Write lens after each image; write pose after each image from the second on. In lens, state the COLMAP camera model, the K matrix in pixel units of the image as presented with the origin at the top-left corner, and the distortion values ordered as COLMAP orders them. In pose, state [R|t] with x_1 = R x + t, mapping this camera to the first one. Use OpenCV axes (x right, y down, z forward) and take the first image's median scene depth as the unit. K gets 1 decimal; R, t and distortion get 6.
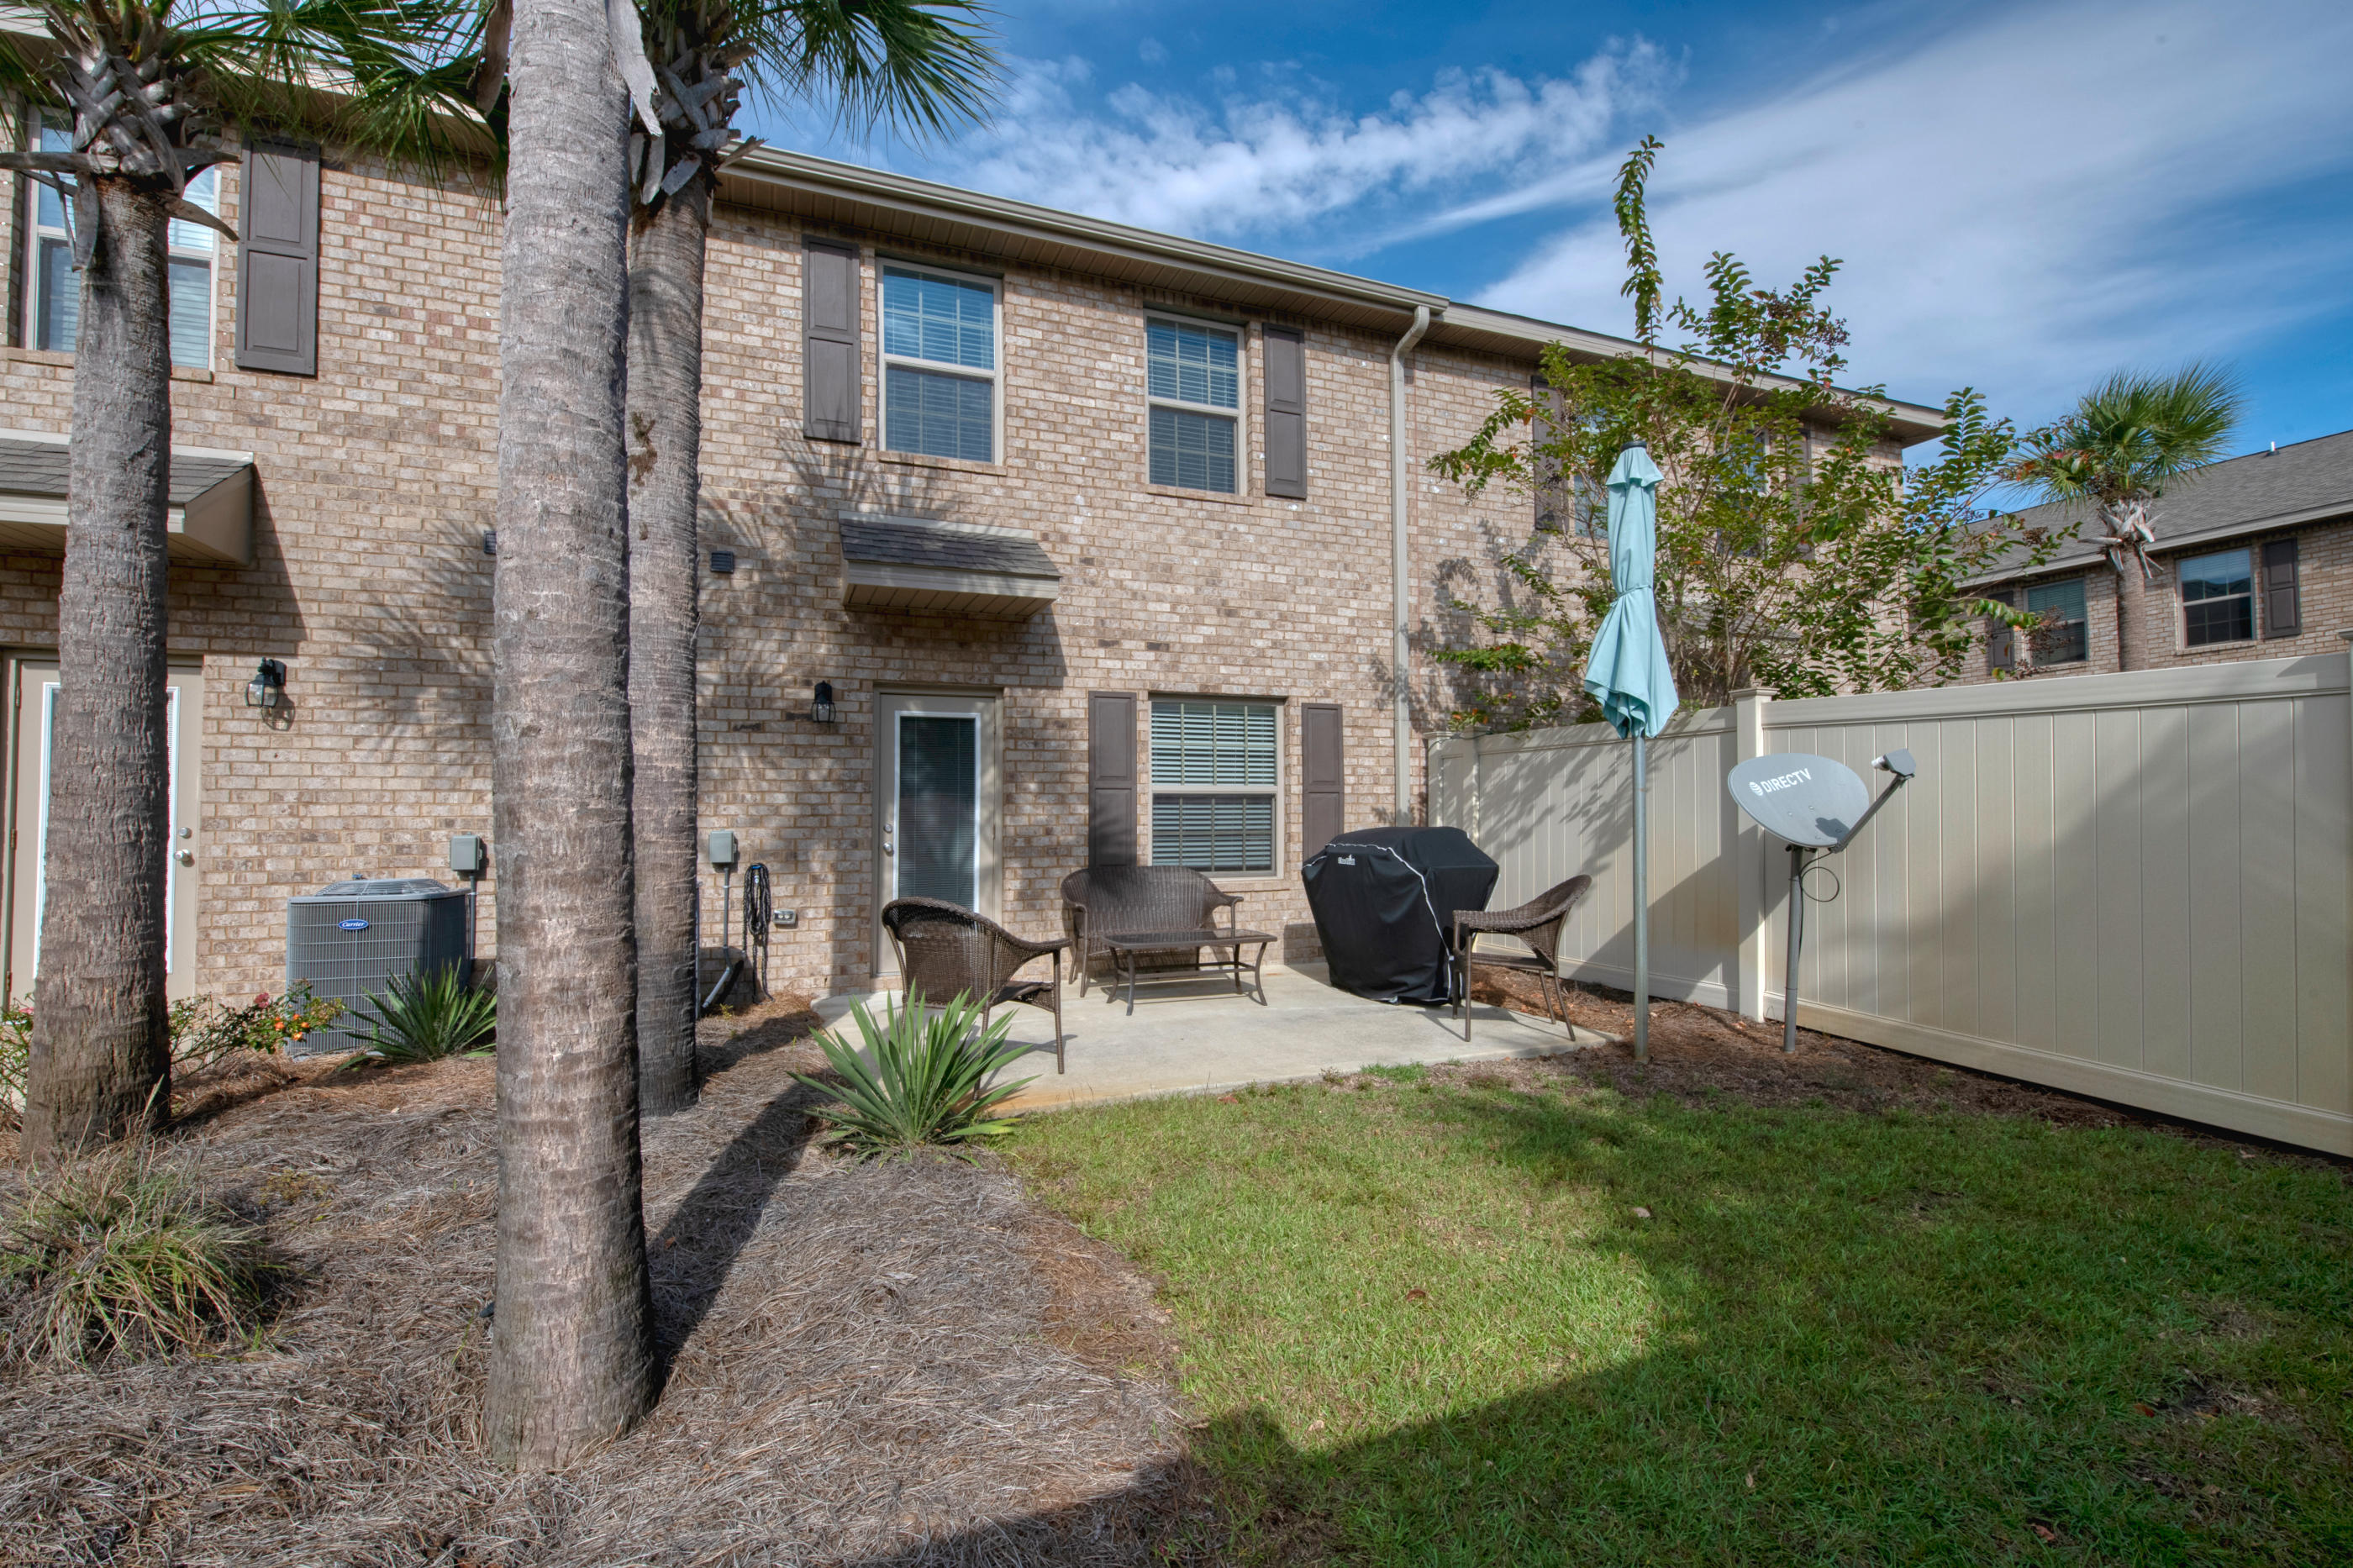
lens RADIAL K [[972.9, 0, 1112.3], [0, 972.9, 797.8], [0, 0, 1]] dist [-0.006234, -0.003361]
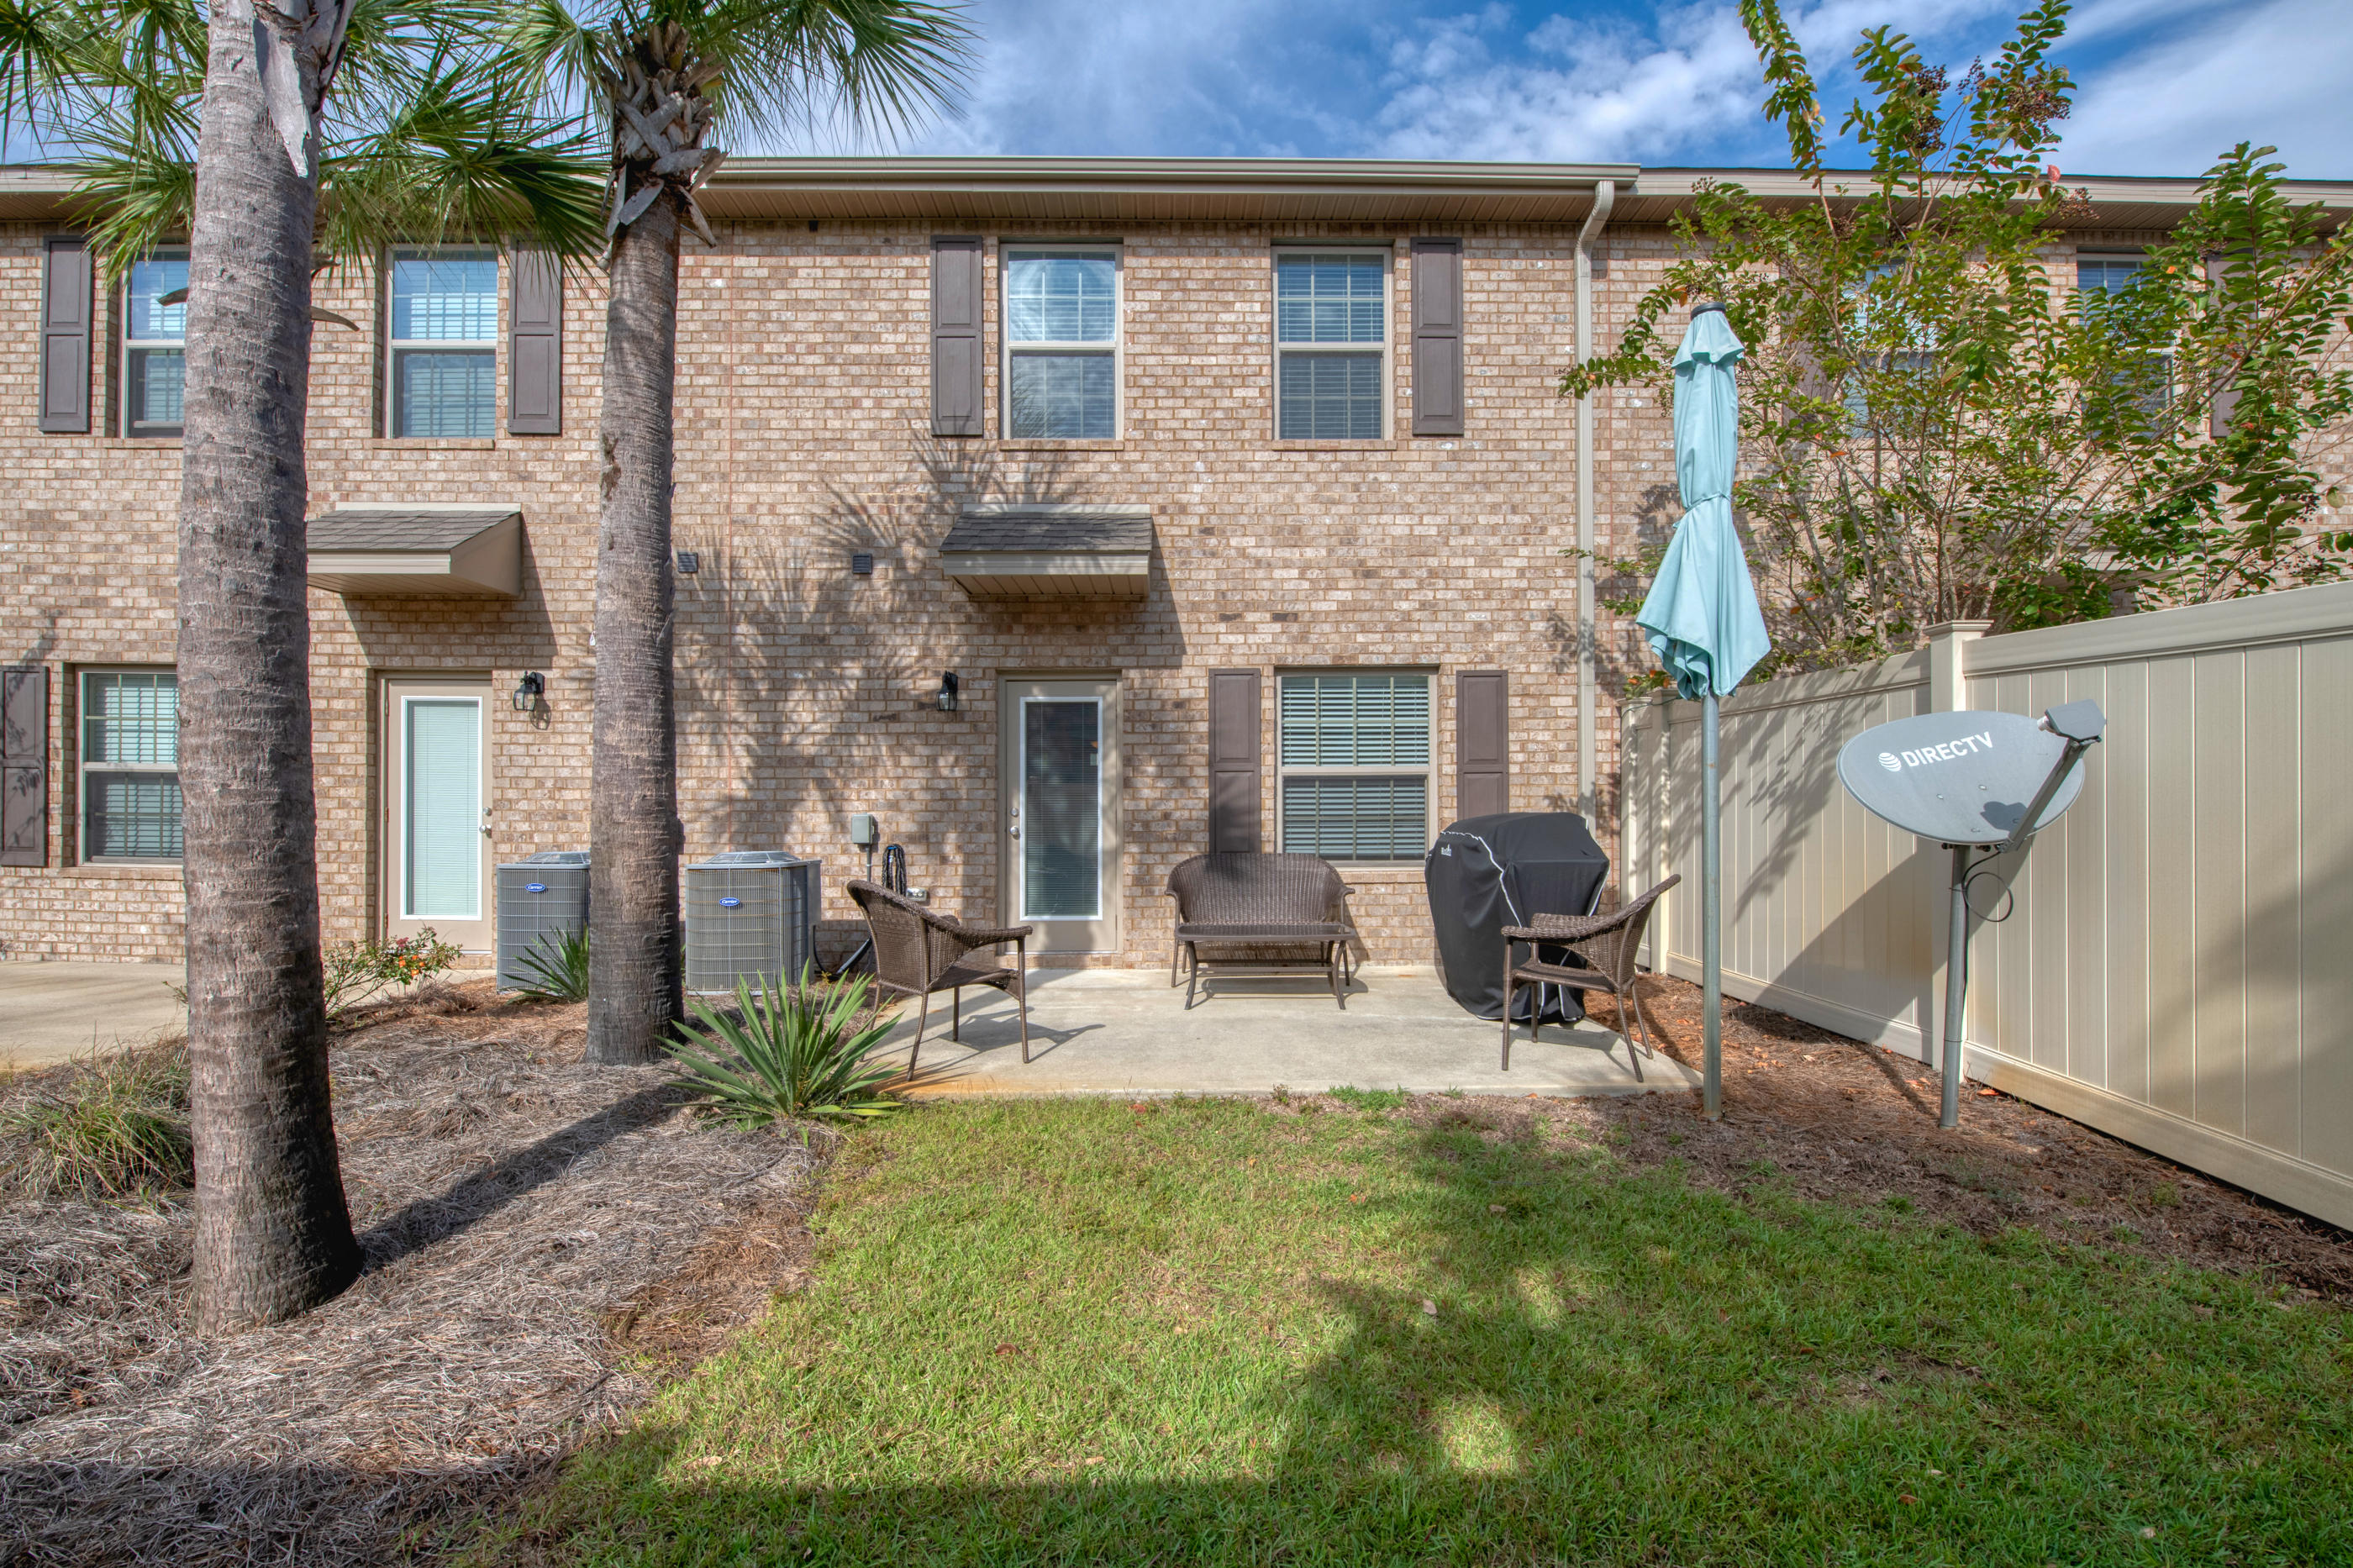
lens RADIAL K [[972.9, 0, 1186.0], [0, 972.9, 822.8], [0, 0, 1]] dist [-0.006234, -0.003361]
pose [[0.941544, 0.008949, -0.336772, 0.296386], [0.004587, 0.999214, 0.039376, 0.003618], [0.336860, -0.038619, 0.940763, 0.099145]]
